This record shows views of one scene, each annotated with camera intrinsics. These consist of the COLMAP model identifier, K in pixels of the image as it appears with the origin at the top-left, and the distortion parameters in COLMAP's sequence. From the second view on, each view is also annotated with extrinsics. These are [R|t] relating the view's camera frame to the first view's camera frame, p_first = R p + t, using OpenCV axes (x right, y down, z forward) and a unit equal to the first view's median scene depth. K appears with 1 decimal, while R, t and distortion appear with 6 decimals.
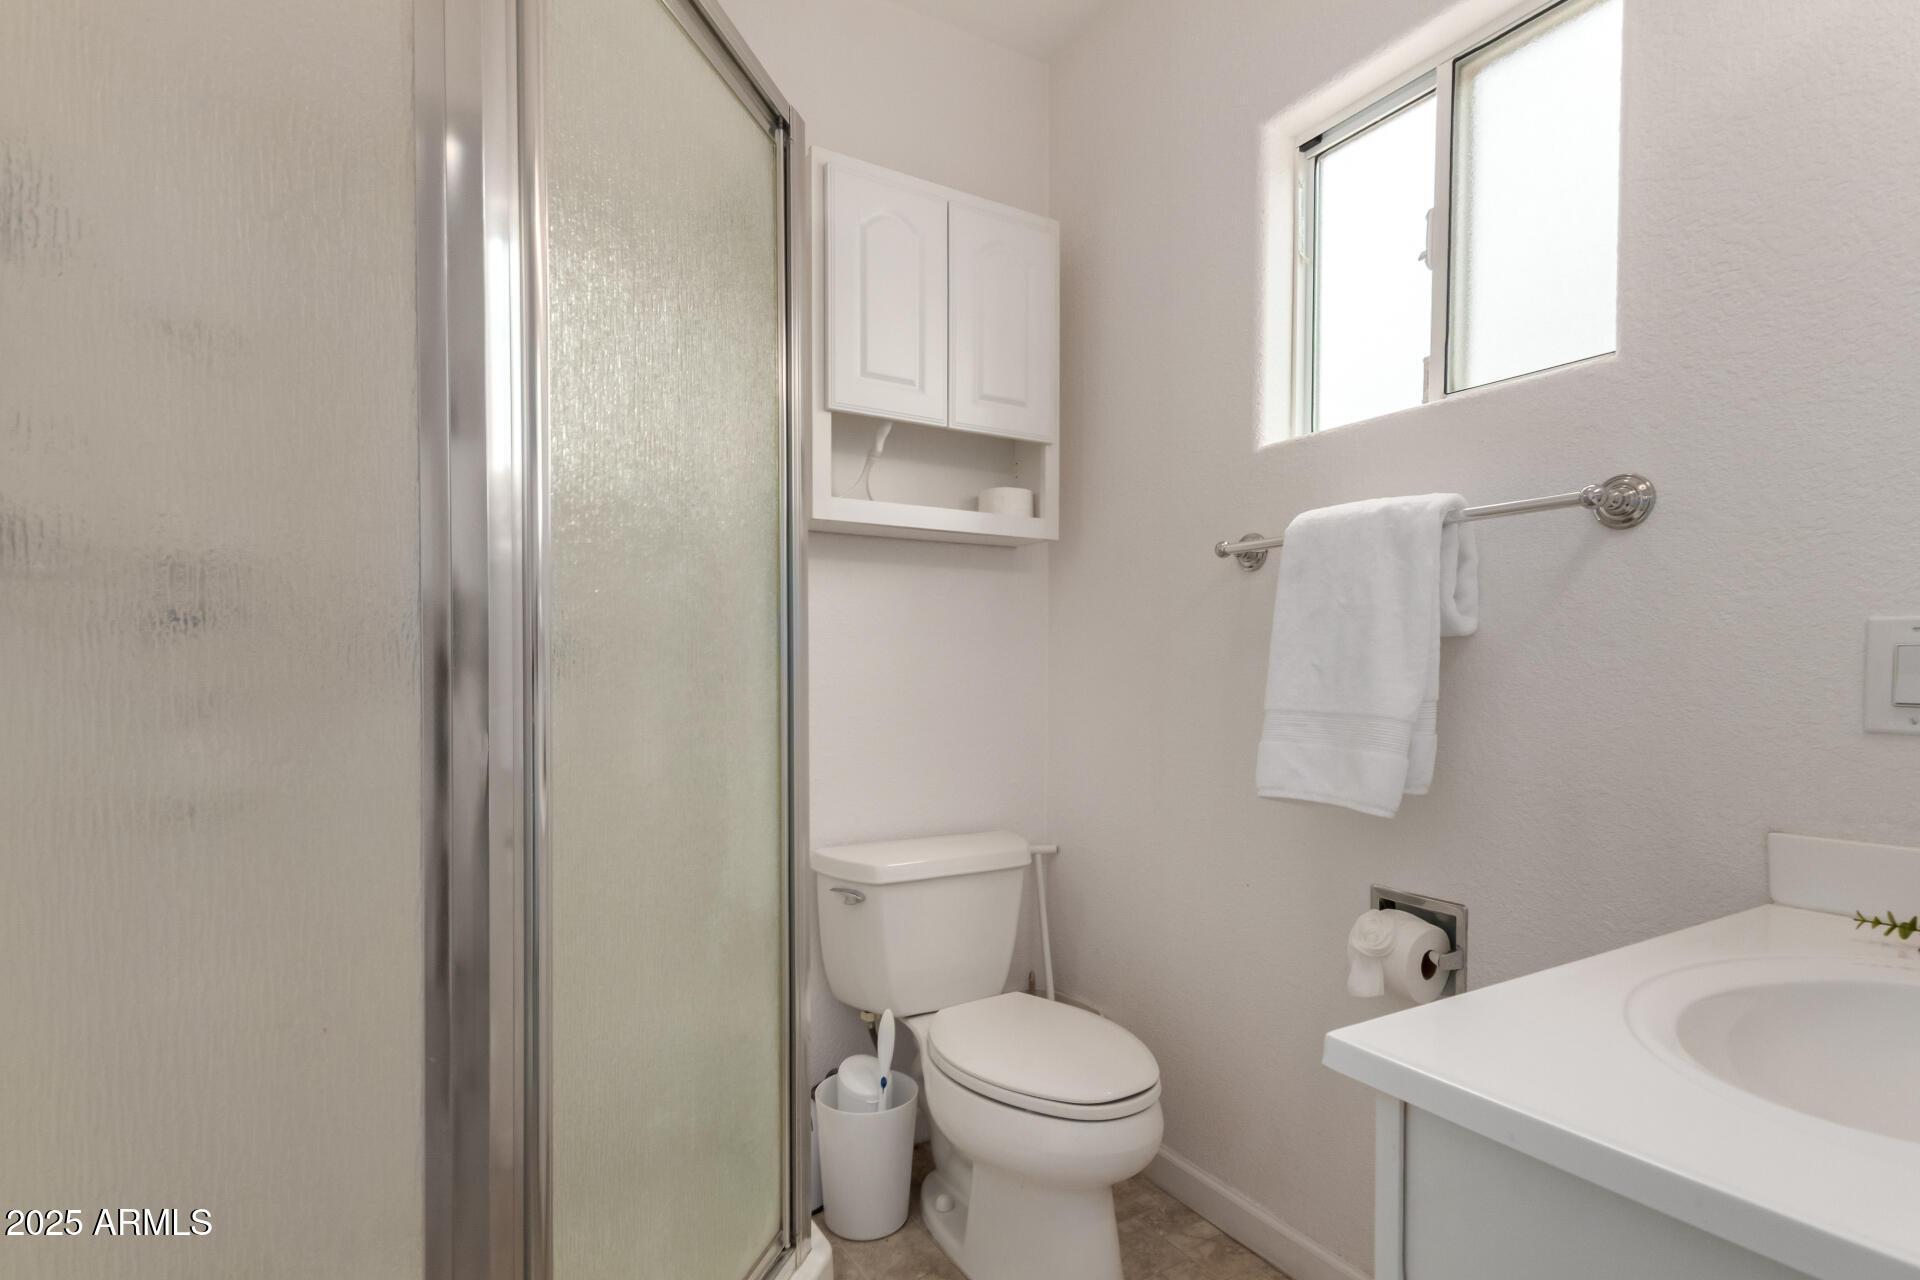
lens RADIAL K [[928.9, 0, 965.0], [0, 928.9, 656.1], [0, 0, 1]] dist [0.014405, -0.003806]
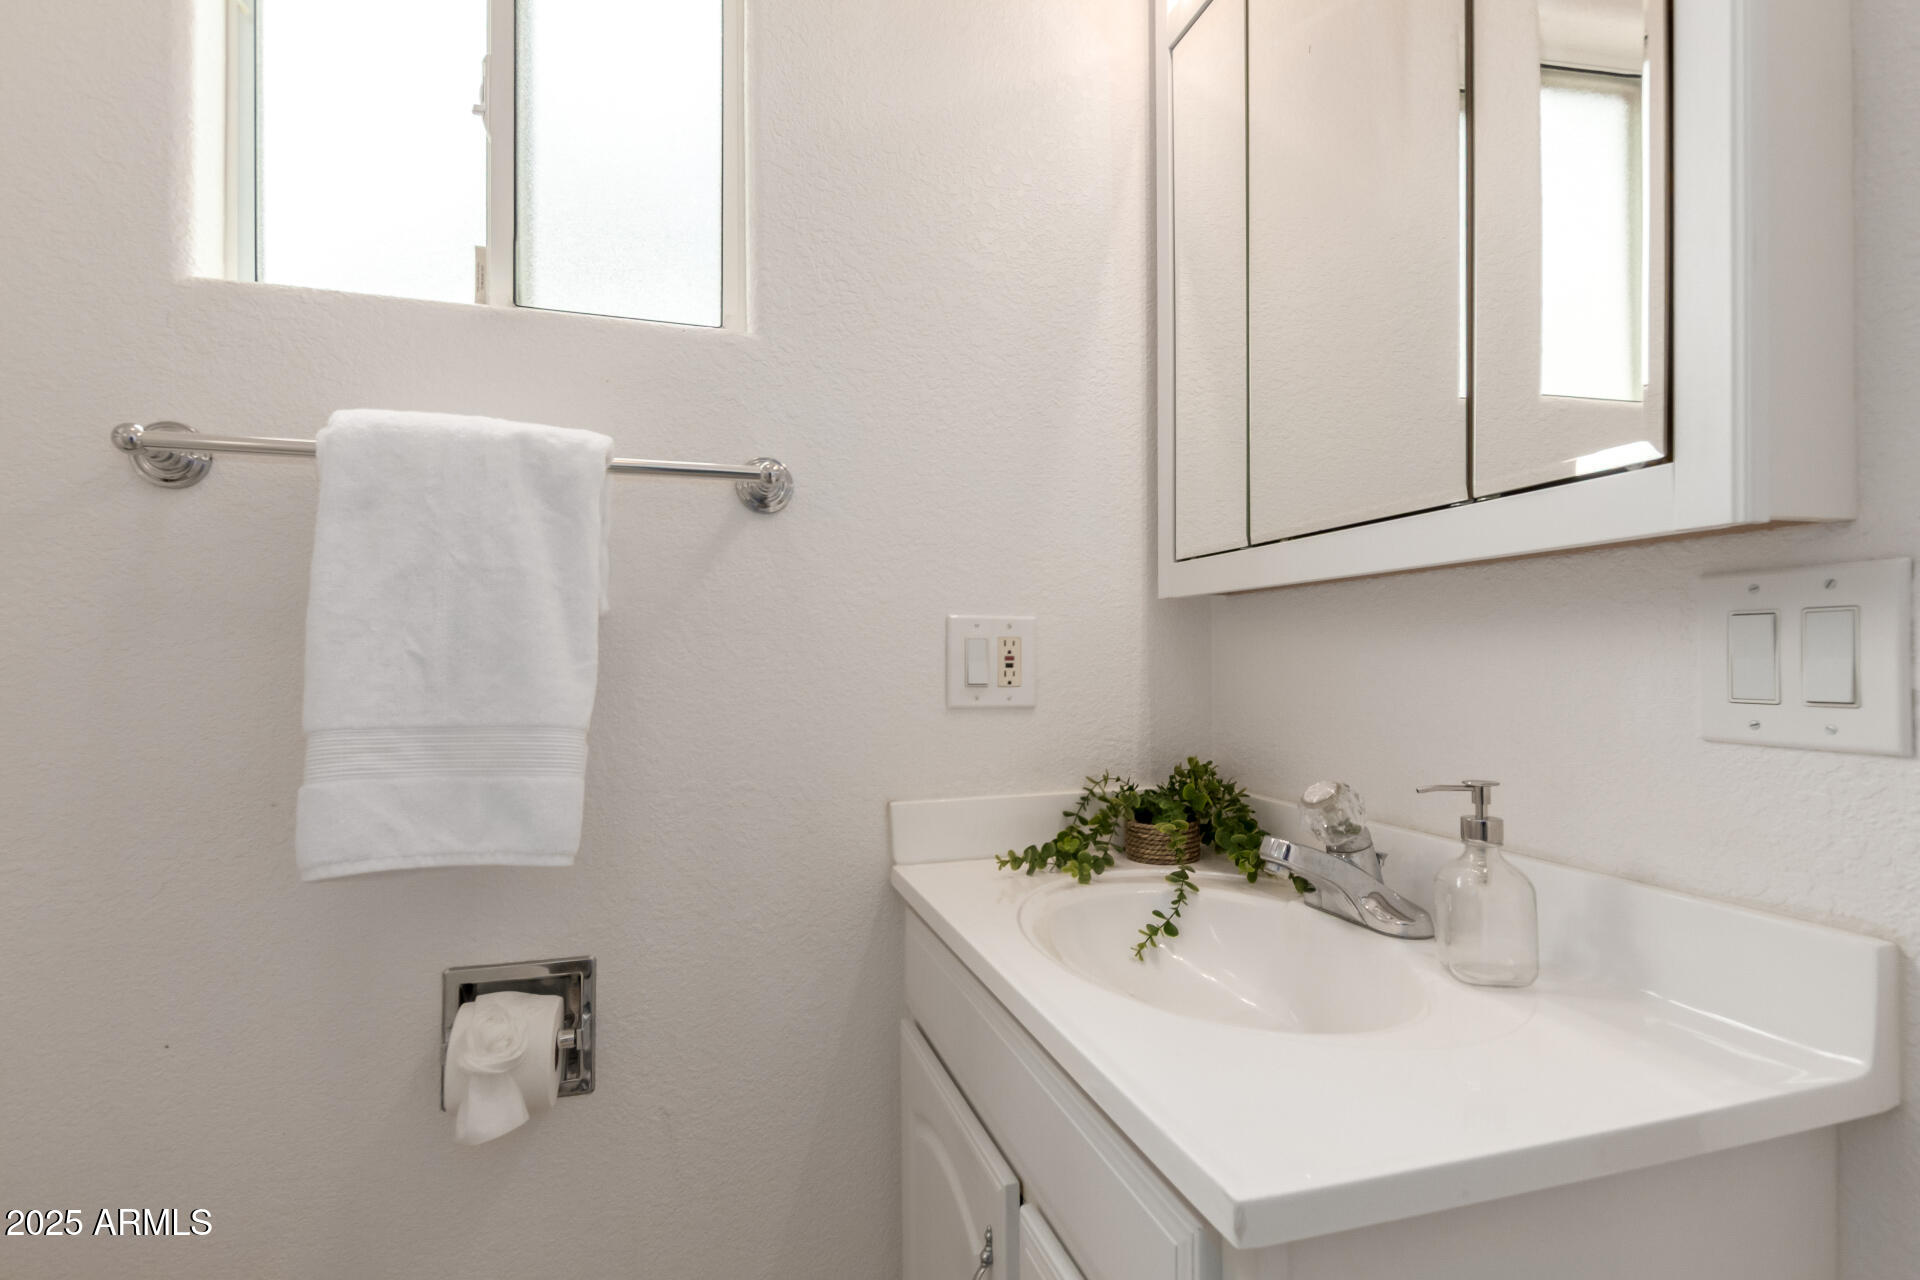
lens RADIAL K [[928.9, 0, 957.4], [0, 928.9, 641.2], [0, 0, 1]] dist [0.014405, -0.003806]
pose [[0.251753, 0.013107, 0.967703, -0.153630], [-0.010407, 0.999887, -0.010835, 0.004174], [-0.967736, -0.007344, 0.251861, 0.485640]]
